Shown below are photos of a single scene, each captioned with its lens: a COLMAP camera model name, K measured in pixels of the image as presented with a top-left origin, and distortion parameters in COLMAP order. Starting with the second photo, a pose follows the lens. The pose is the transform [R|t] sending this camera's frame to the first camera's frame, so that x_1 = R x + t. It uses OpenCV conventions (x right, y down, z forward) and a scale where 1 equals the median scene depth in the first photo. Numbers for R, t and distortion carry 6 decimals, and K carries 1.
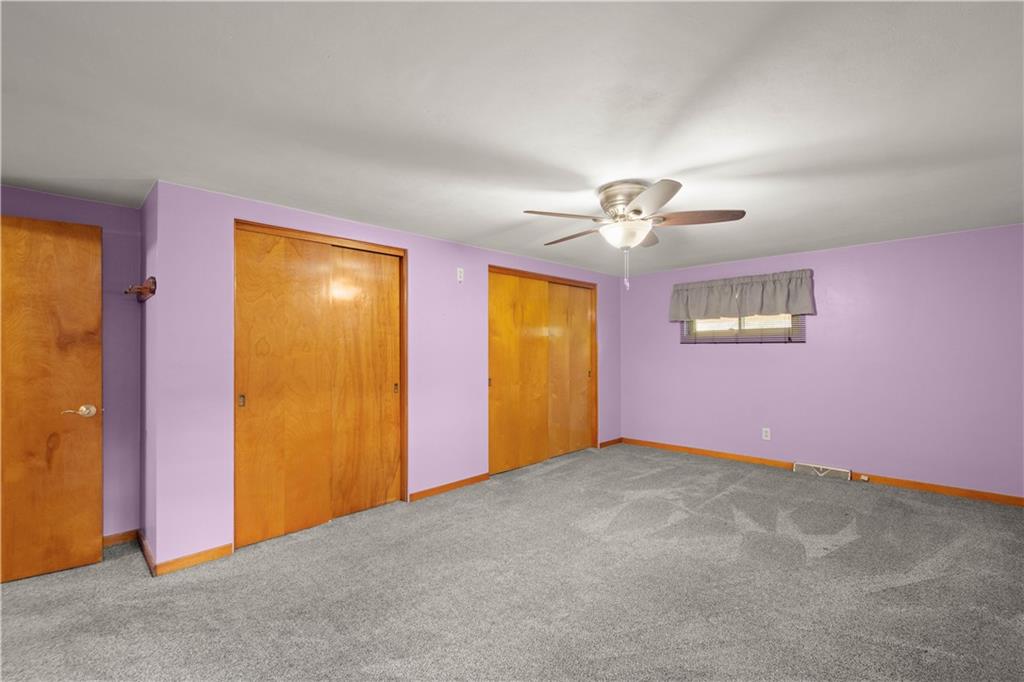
lens RADIAL K [[453.3, 0, 513.9], [0, 453.3, 339.6], [0, 0, 1]] dist [0.008789, -0.000630]
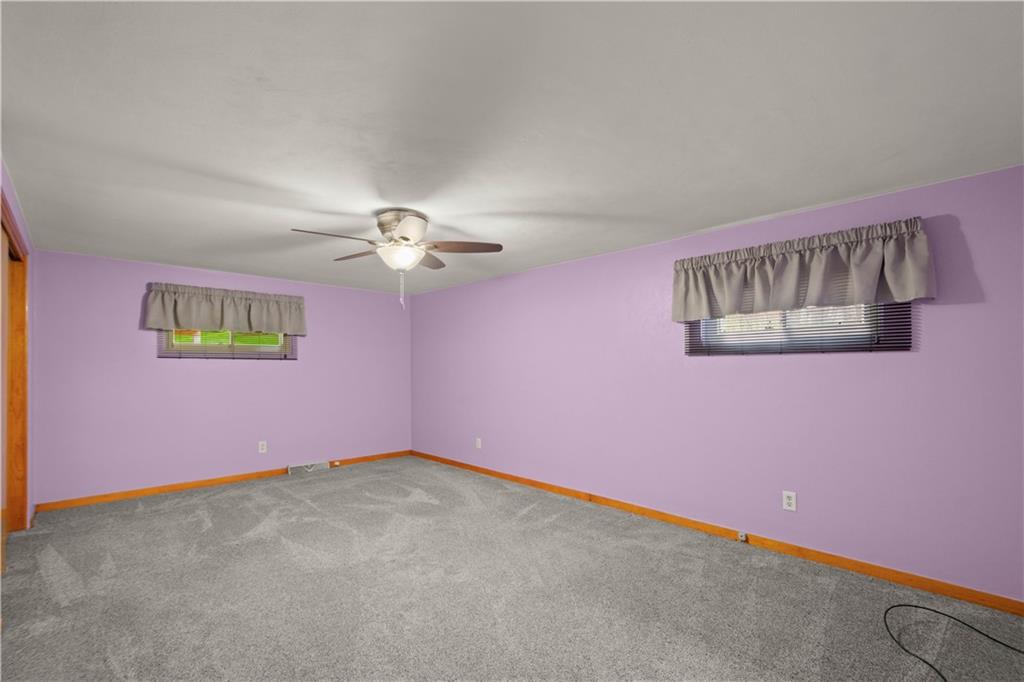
lens RADIAL K [[453.3, 0, 513.9], [0, 453.3, 339.6], [0, 0, 1]] dist [0.008789, -0.000630]
pose [[0.020523, 0.065942, 0.997612, -0.553545], [-0.024596, 0.997554, -0.065432, 0.019196], [-0.999487, -0.023195, 0.022095, 0.466519]]
